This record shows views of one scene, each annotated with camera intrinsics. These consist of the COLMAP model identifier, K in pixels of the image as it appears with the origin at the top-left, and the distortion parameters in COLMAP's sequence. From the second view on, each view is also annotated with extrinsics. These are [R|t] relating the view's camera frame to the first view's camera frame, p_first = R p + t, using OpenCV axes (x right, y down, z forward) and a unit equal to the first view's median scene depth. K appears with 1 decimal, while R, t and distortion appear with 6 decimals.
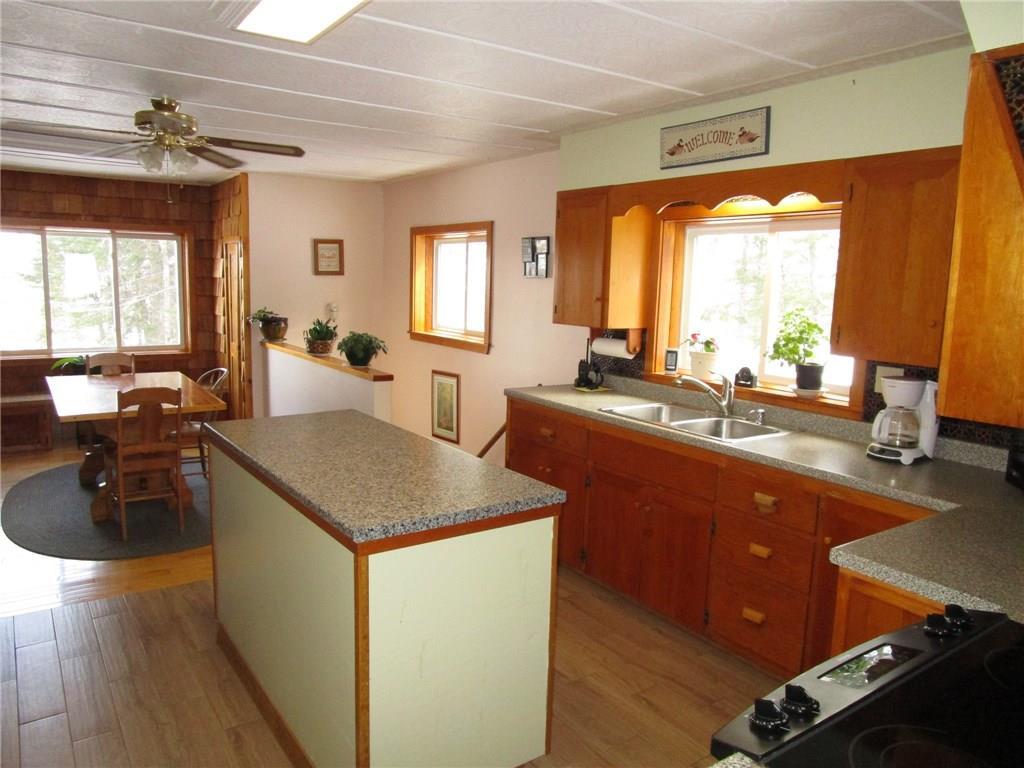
lens RADIAL K [[723.7, 0, 511.2], [0, 723.7, 377.9], [0, 0, 1]] dist [-0.034033, 0.008626]
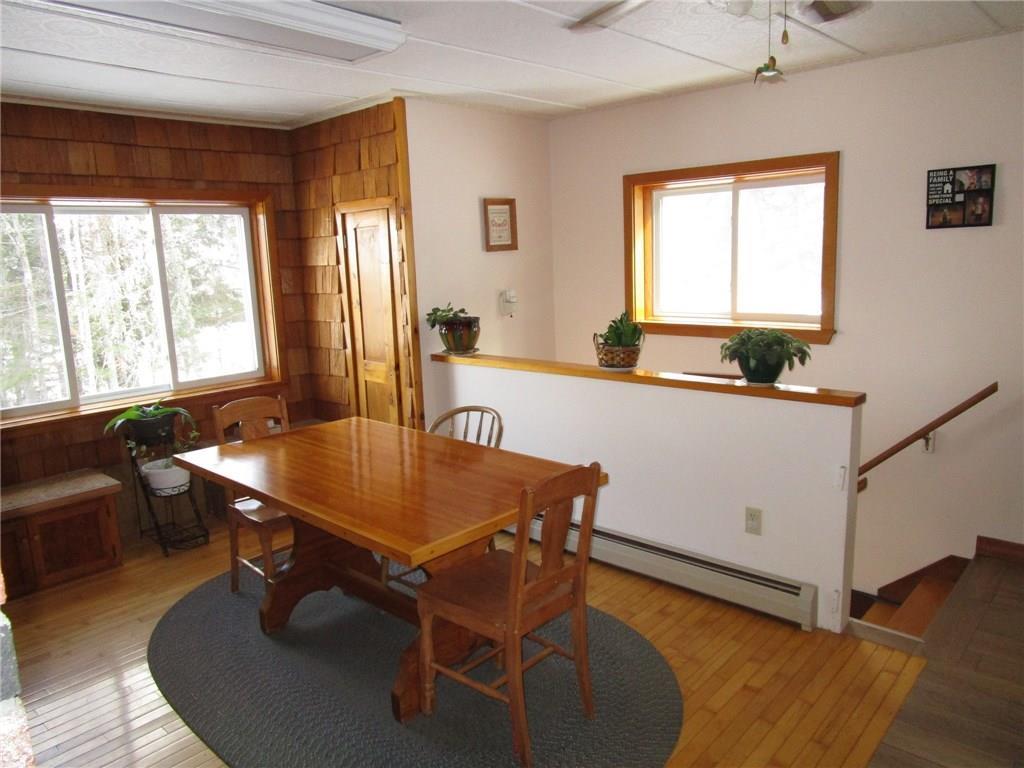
lens RADIAL K [[723.7, 0, 511.2], [0, 723.7, 377.9], [0, 0, 1]] dist [-0.034033, 0.008626]
pose [[0.975162, -0.098761, 0.198258, -0.399100], [0.093076, 0.994941, 0.037814, -0.047038], [-0.200989, -0.018422, 0.979420, 0.320619]]
